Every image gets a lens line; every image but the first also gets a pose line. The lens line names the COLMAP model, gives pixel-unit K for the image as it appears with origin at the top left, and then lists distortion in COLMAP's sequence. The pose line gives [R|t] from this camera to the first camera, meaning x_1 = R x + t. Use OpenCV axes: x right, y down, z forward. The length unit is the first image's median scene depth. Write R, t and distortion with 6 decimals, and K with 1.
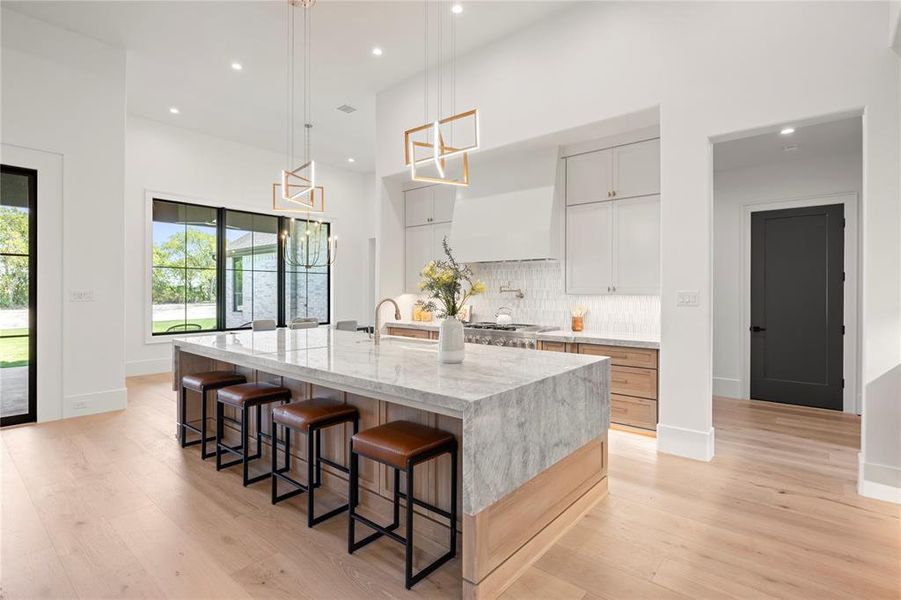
lens RADIAL K [[431.1, 0, 450.2], [0, 431.1, 301.7], [0, 0, 1]] dist [-0.014948, 0.000136]
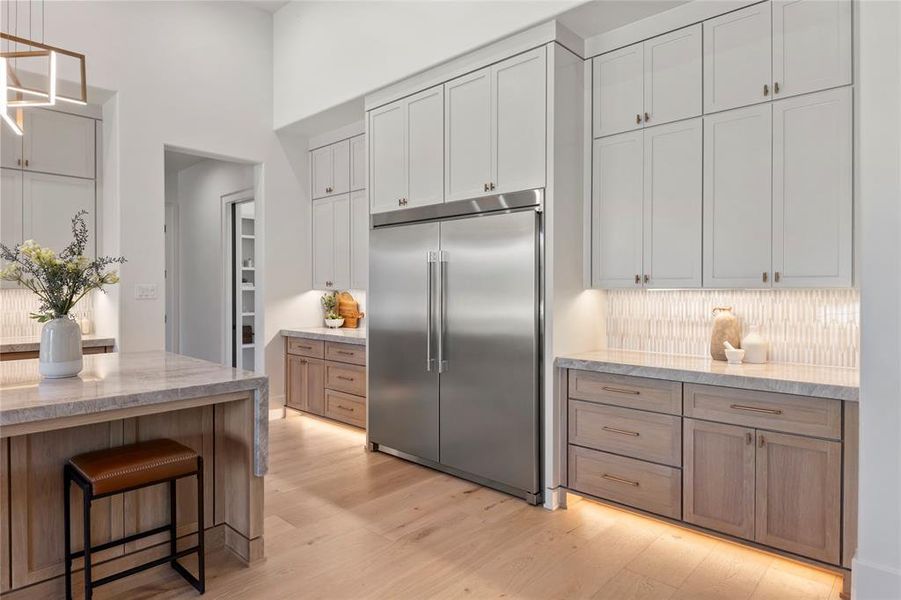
lens RADIAL K [[517.9, 0, 451.9], [0, 517.9, 293.8], [0, 0, 1]] dist [-0.005055, -0.003751]
pose [[0.066023, -0.010709, 0.997761, -0.771086], [0.014754, 0.999844, 0.009755, -0.006929], [-0.997709, 0.014077, 0.066170, 0.216685]]
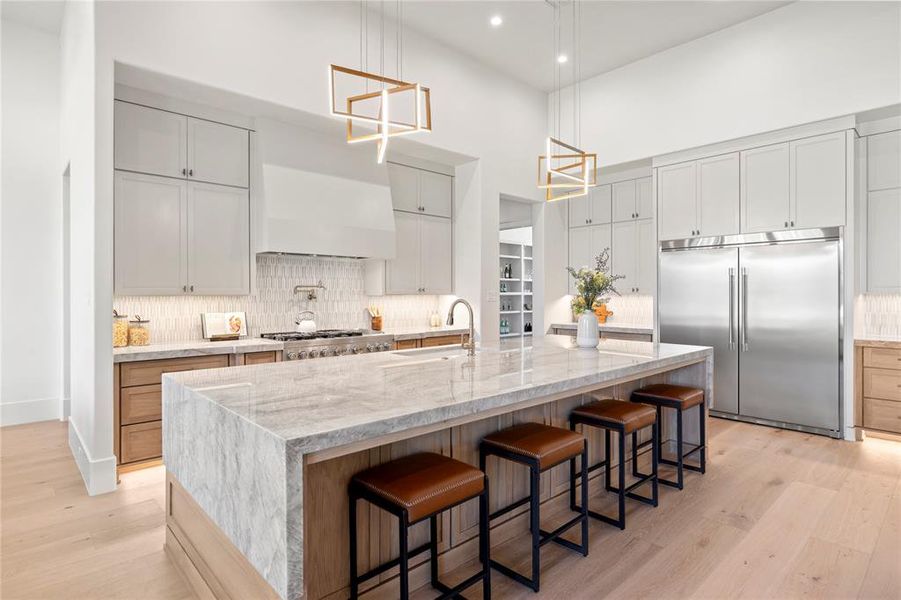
lens RADIAL K [[472.5, 0, 444.7], [0, 472.5, 295.8], [0, 0, 1]] dist [-0.014095, -0.000495]
pose [[0.143916, -0.006206, 0.989570, -1.285663], [0.019483, 0.999804, 0.003437, -0.025562], [-0.989398, 0.018785, 0.144009, 1.091342]]
